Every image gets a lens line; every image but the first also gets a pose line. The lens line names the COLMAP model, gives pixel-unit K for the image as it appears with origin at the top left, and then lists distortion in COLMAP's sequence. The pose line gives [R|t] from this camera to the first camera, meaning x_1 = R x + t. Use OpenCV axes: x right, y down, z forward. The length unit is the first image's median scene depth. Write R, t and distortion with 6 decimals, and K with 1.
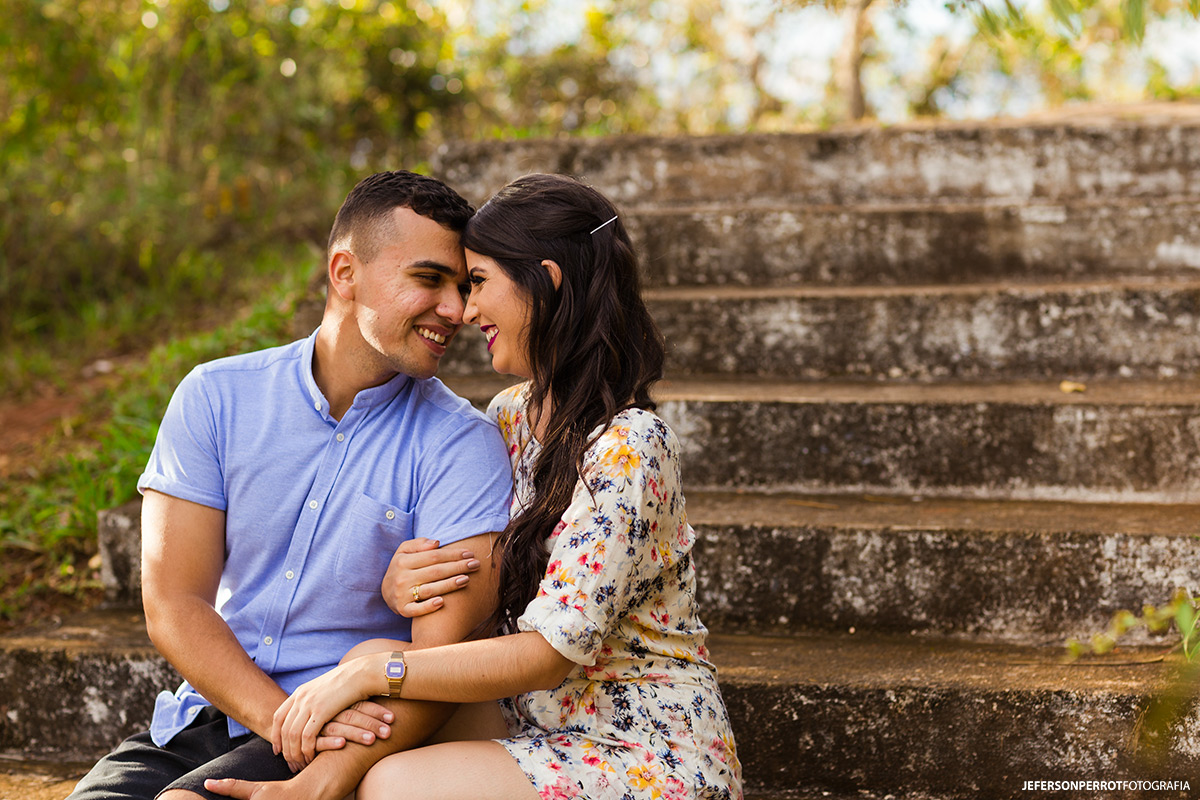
lens RADIAL K [[2957.0, 0, 600.0], [0, 2957.0, 400.0], [0, 0, 1]] dist [0.041843, 0.000440]
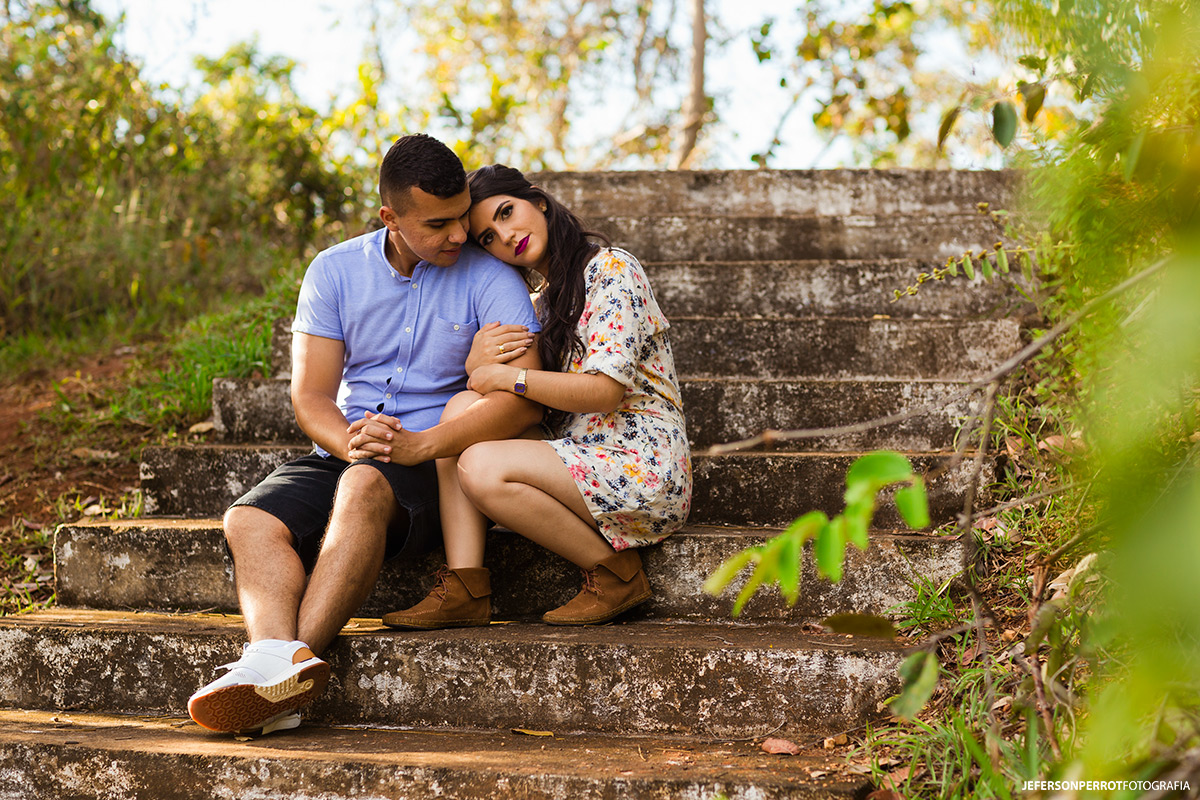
lens RADIAL K [[2957.0, 0, 600.0], [0, 2957.0, 400.0], [0, 0, 1]] dist [0.041843, 0.000440]
pose [[0.996983, 0.028241, 0.072296, -0.085778], [-0.023357, 0.997443, -0.067538, 0.141860], [-0.074019, 0.065646, 0.995094, -0.454019]]
